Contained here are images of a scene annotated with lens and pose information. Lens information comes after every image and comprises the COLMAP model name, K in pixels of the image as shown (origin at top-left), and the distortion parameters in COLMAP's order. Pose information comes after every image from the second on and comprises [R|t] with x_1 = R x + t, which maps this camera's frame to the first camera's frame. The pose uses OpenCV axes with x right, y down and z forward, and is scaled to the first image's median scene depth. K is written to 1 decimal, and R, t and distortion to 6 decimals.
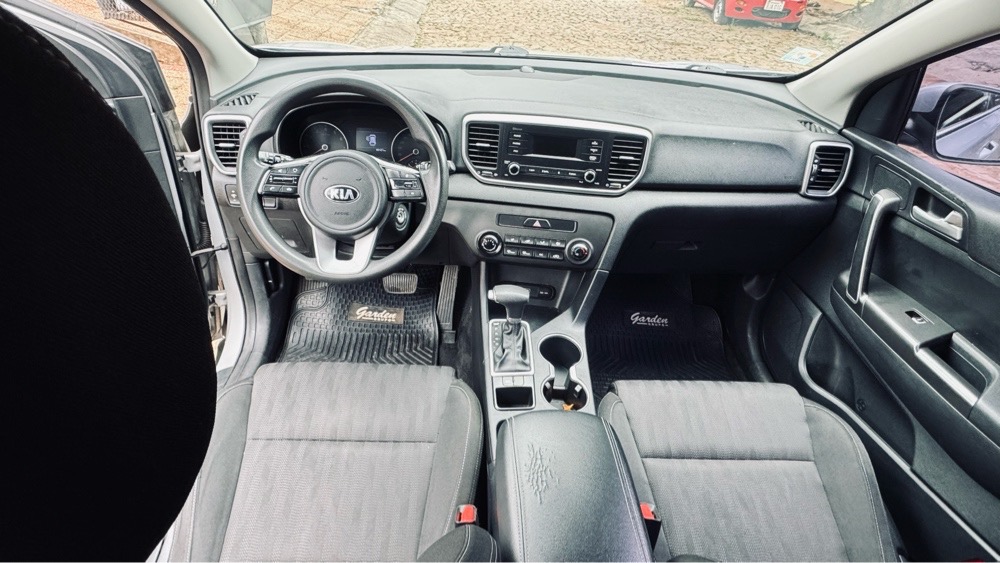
lens RADIAL K [[538.6, 0, 498.0], [0, 538.6, 280.4], [0, 0, 1]] dist [-0.005183, -0.000527]
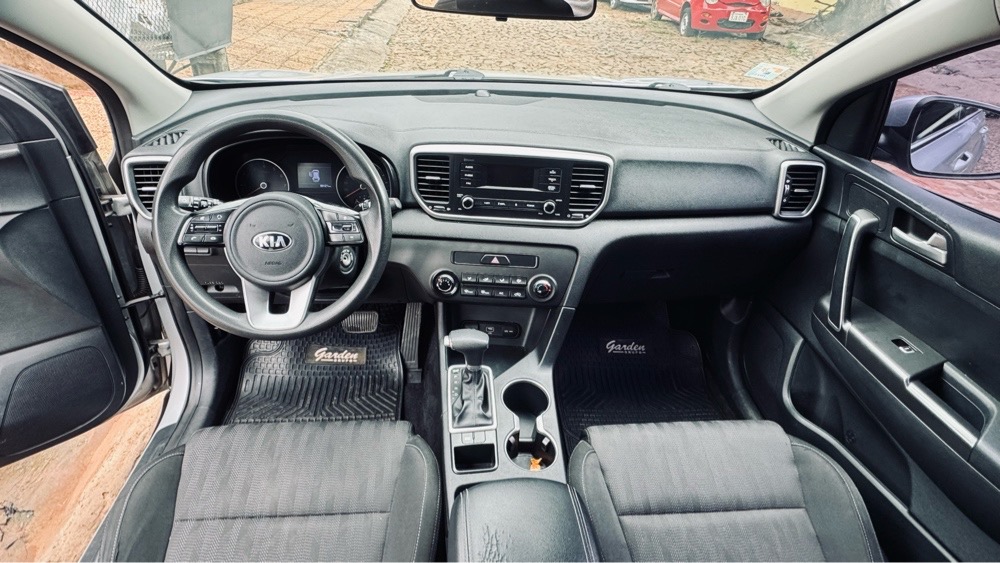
lens RADIAL K [[538.6, 0, 497.0], [0, 538.6, 278.2], [0, 0, 1]] dist [-0.005183, -0.000527]
pose [[0.998695, -0.041939, 0.029141, 0.047226], [0.042797, 0.998649, -0.029470, -0.047148], [-0.027866, 0.030679, 0.999141, 0.077253]]
